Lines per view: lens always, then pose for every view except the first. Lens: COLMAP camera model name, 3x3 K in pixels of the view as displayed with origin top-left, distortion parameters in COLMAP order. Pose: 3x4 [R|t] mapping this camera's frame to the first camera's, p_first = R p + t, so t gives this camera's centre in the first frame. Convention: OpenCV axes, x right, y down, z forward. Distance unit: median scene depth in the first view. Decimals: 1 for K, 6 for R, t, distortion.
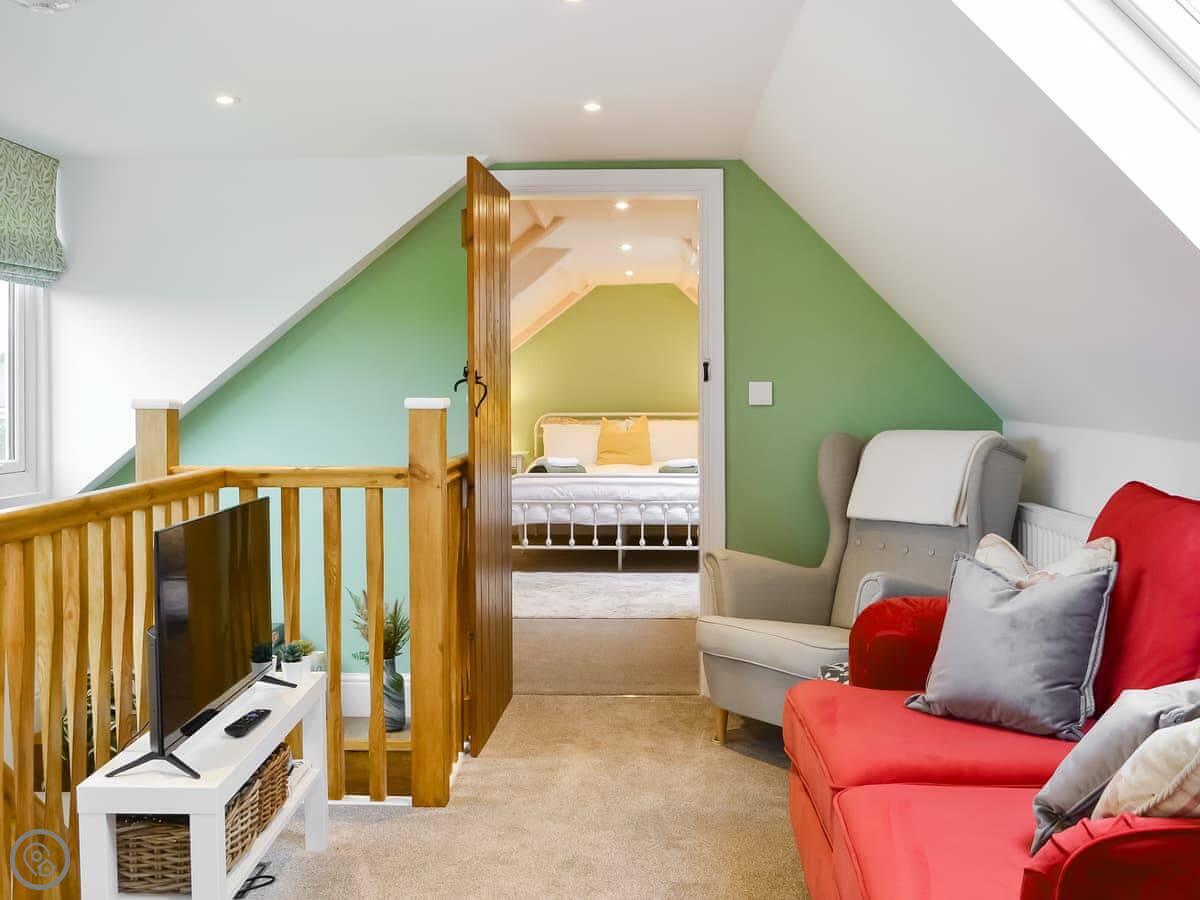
lens RADIAL K [[1091.9, 0, 599.0], [0, 1091.9, 398.7], [0, 0, 1]] dist [-0.011188, -0.002461]
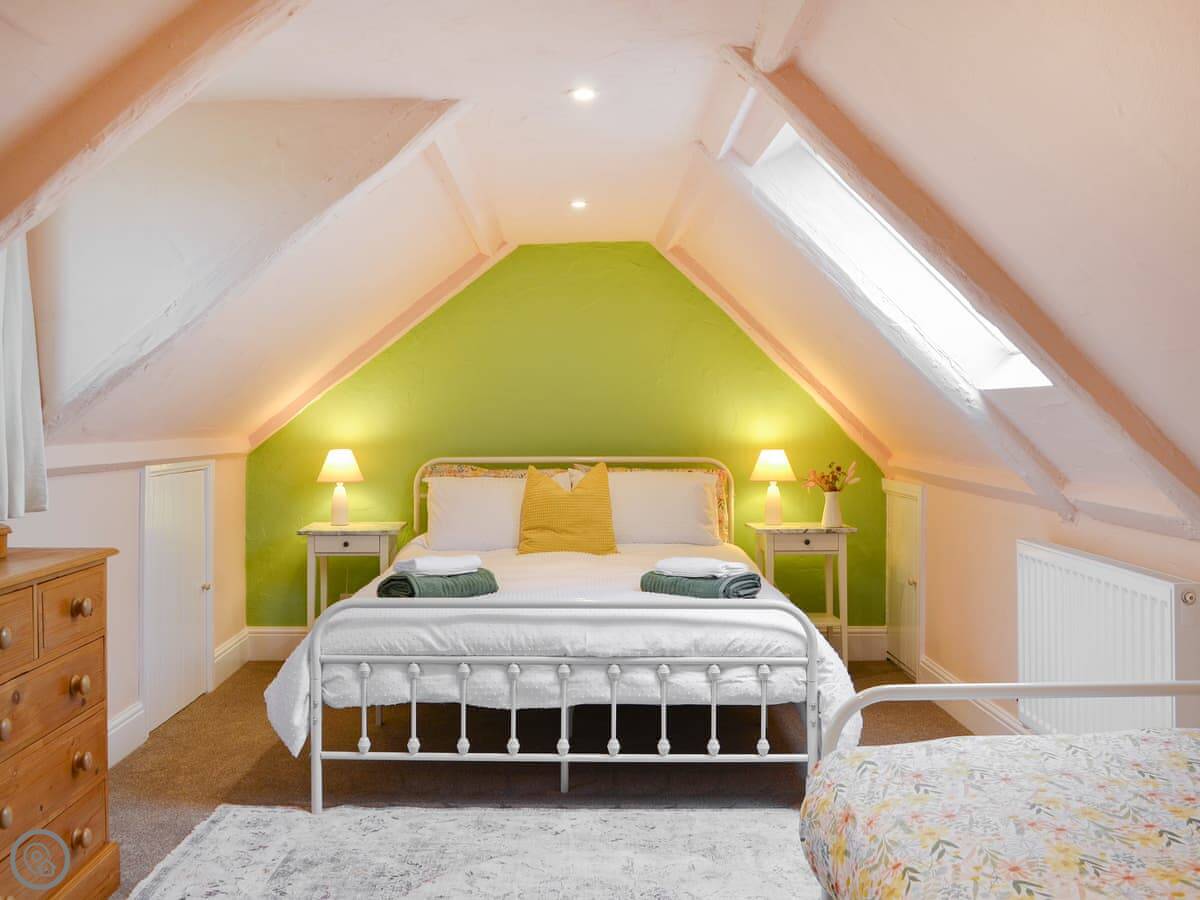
lens RADIAL K [[1091.9, 0, 599.0], [0, 1091.9, 398.7], [0, 0, 1]] dist [-0.011188, -0.002461]
pose [[0.997755, 0.003830, 0.066854, 0.001523], [-0.002272, 0.999724, -0.023363, -0.006553], [-0.066925, 0.023159, 0.997489, 0.524929]]
